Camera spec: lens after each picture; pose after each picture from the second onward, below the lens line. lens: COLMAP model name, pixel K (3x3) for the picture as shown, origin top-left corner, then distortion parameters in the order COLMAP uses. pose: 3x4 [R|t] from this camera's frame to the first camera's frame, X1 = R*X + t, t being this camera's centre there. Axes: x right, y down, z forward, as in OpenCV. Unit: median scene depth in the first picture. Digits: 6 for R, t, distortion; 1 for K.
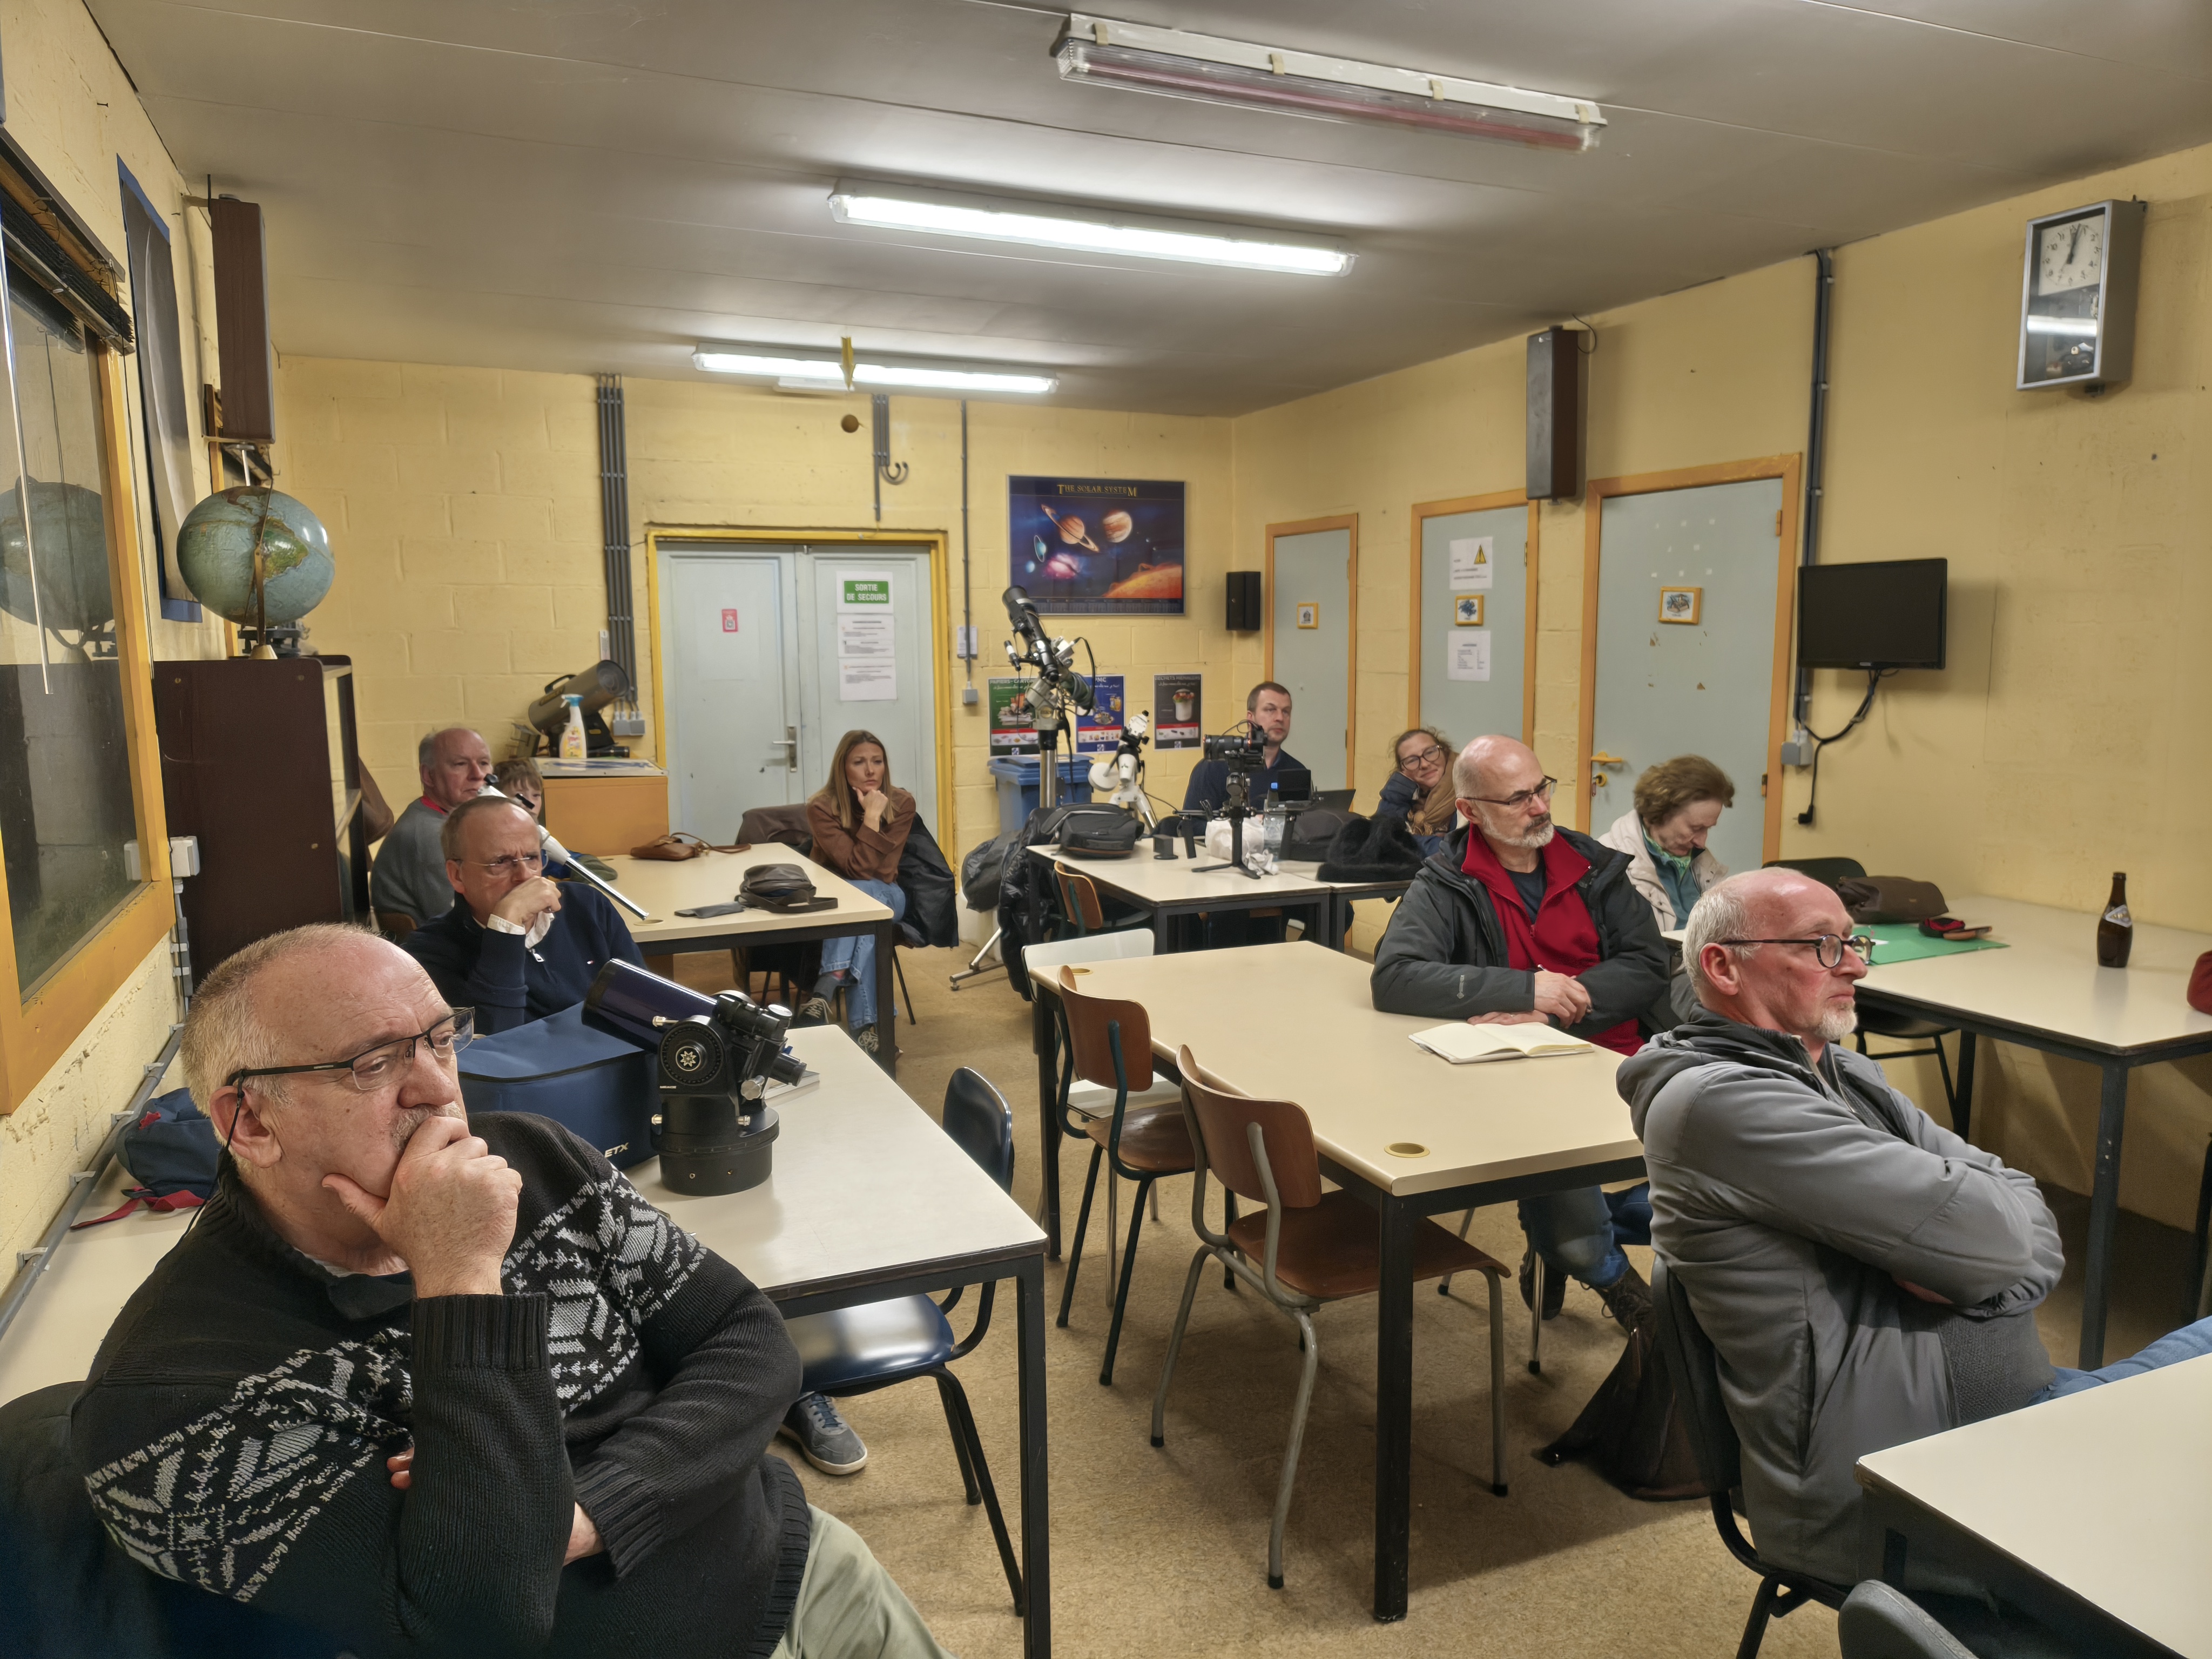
lens RADIAL K [[1502.0, 0, 1116.4], [0, 1502.0, 815.7], [0, 0, 1]] dist [0.031348, -0.021497]
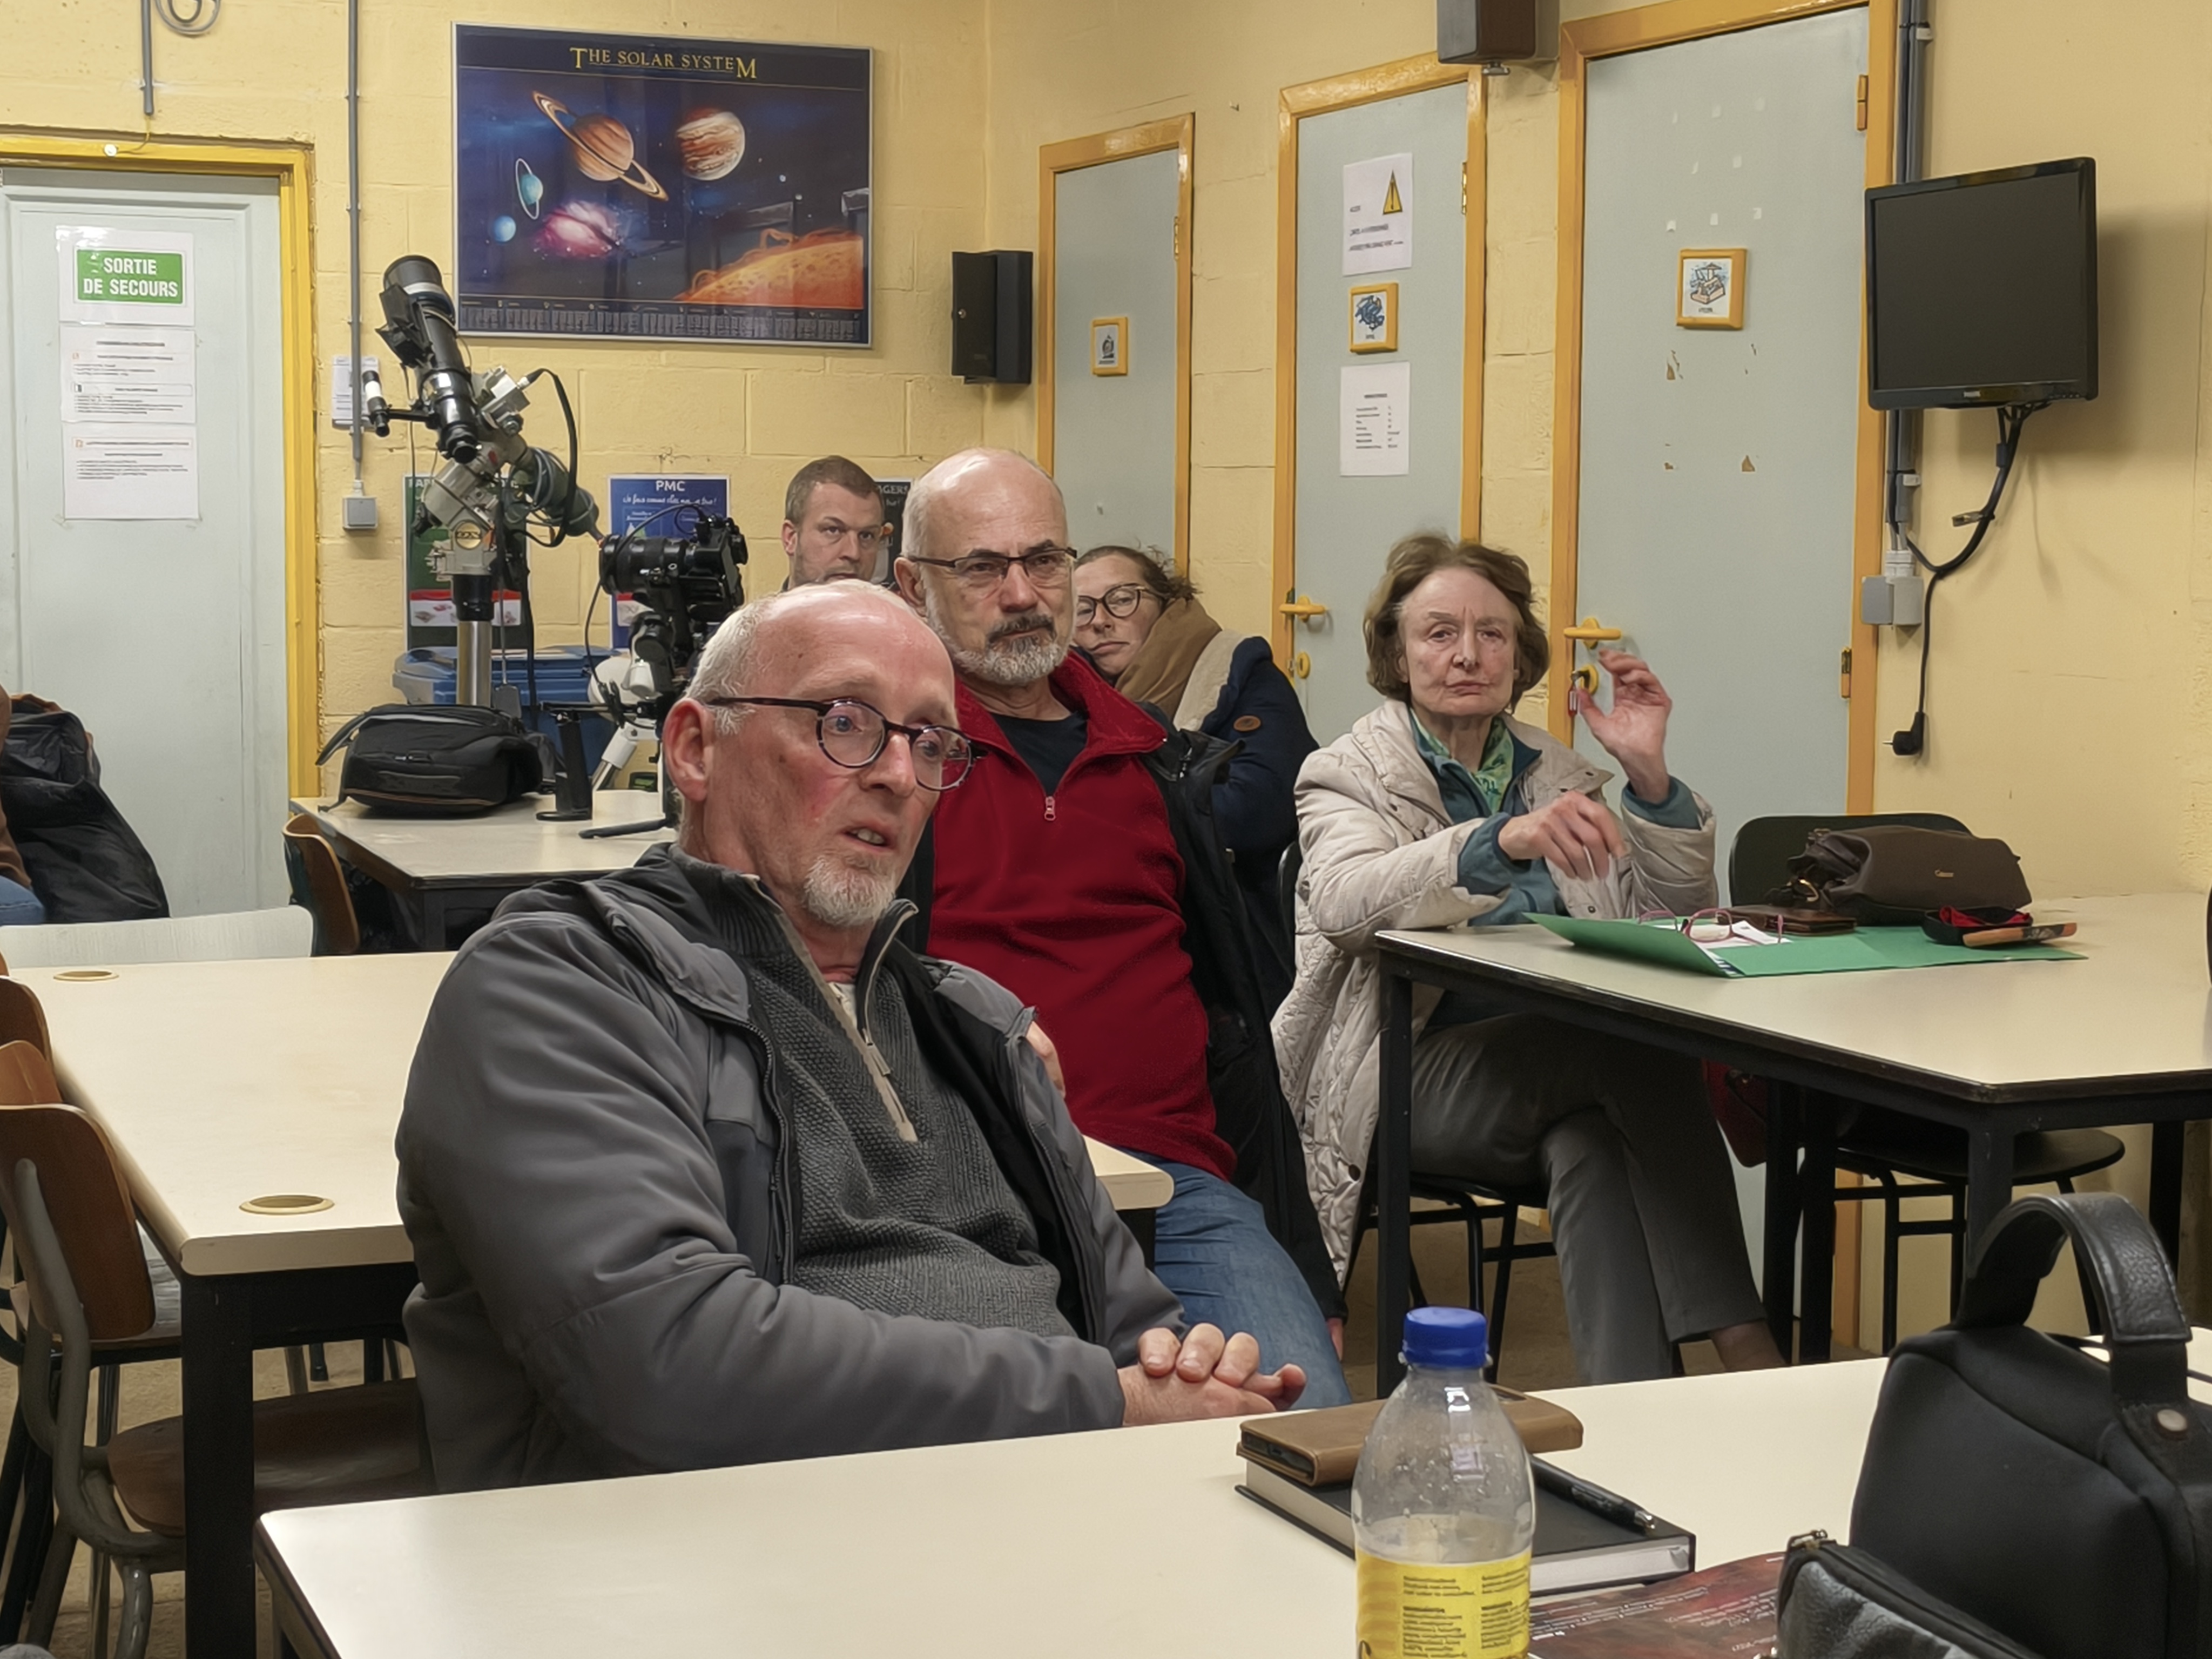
lens RADIAL K [[3531.7, 0, 1103.3], [0, 3531.7, 840.0], [0, 0, 1]] dist [0.003122, 0.000000]
pose [[0.999751, 0.019587, -0.010658, 0.141817], [-0.019831, 0.999531, -0.023330, 0.038848], [0.010197, 0.023535, 0.999671, -0.046437]]
